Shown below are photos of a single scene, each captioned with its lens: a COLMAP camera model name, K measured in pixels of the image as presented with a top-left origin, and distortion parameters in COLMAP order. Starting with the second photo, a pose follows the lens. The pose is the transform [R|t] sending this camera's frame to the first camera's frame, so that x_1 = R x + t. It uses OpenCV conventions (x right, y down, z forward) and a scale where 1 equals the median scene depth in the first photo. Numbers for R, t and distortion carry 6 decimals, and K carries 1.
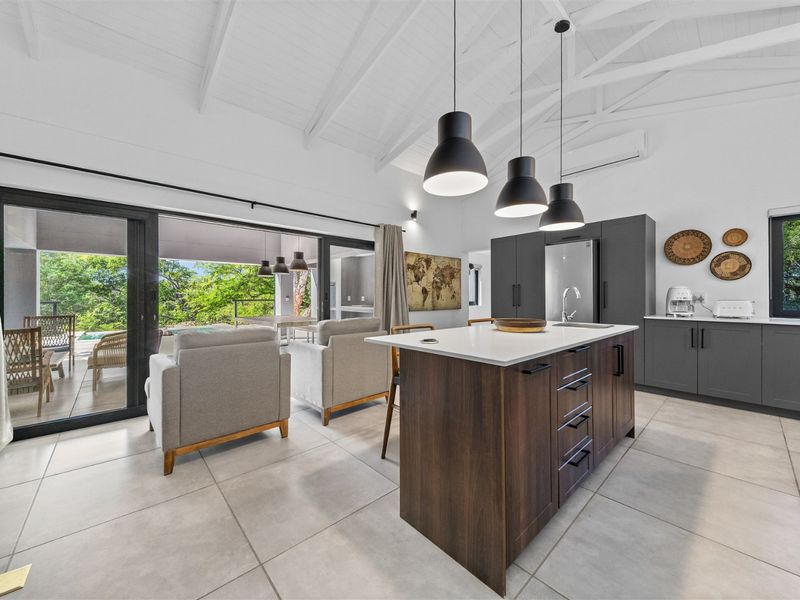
lens RADIAL K [[311.5, 0, 396.2], [0, 311.5, 293.1], [0, 0, 1]] dist [0.002697, -0.001952]
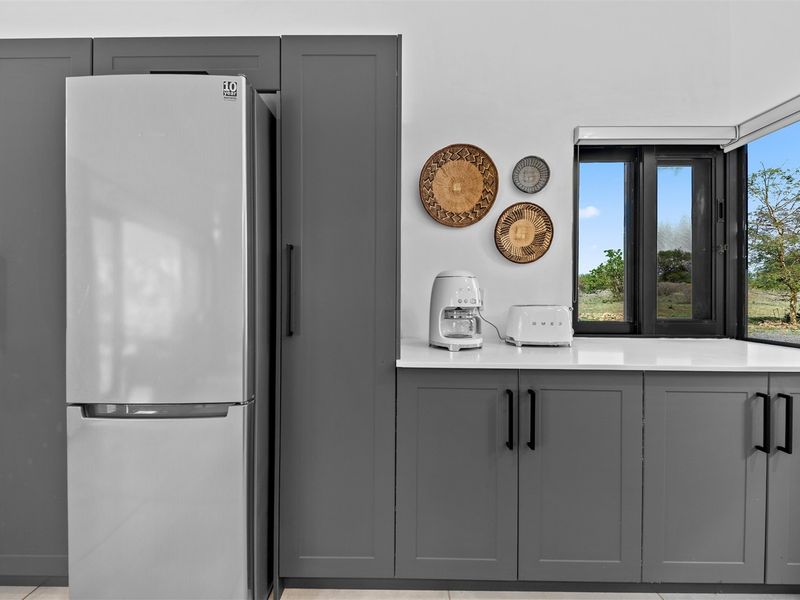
lens RADIAL K [[311.5, 0, 396.9], [0, 311.5, 297.5], [0, 0, 1]] dist [0.002697, -0.001952]
pose [[0.666692, 0.000646, 0.745333, 0.570236], [-0.009167, 0.999931, 0.007333, 0.009028], [-0.745277, -0.011721, 0.666652, 0.804275]]
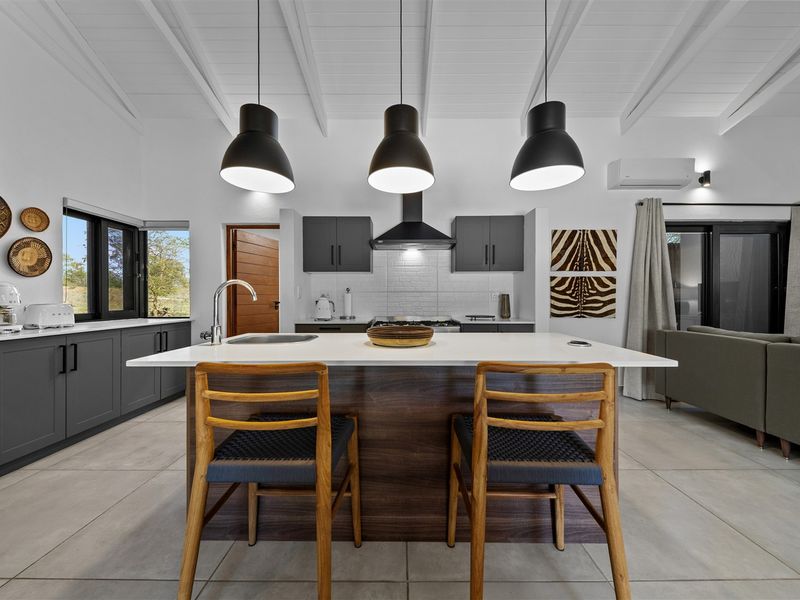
lens RADIAL K [[311.5, 0, 398.6], [0, 311.5, 300.1], [0, 0, 1]] dist [0.002697, -0.001952]
pose [[-0.747421, 0.000242, 0.664351, -0.051011], [-0.000073, 1.000000, -0.000446, 0.012403], [-0.664351, -0.000381, -0.747421, 0.948437]]
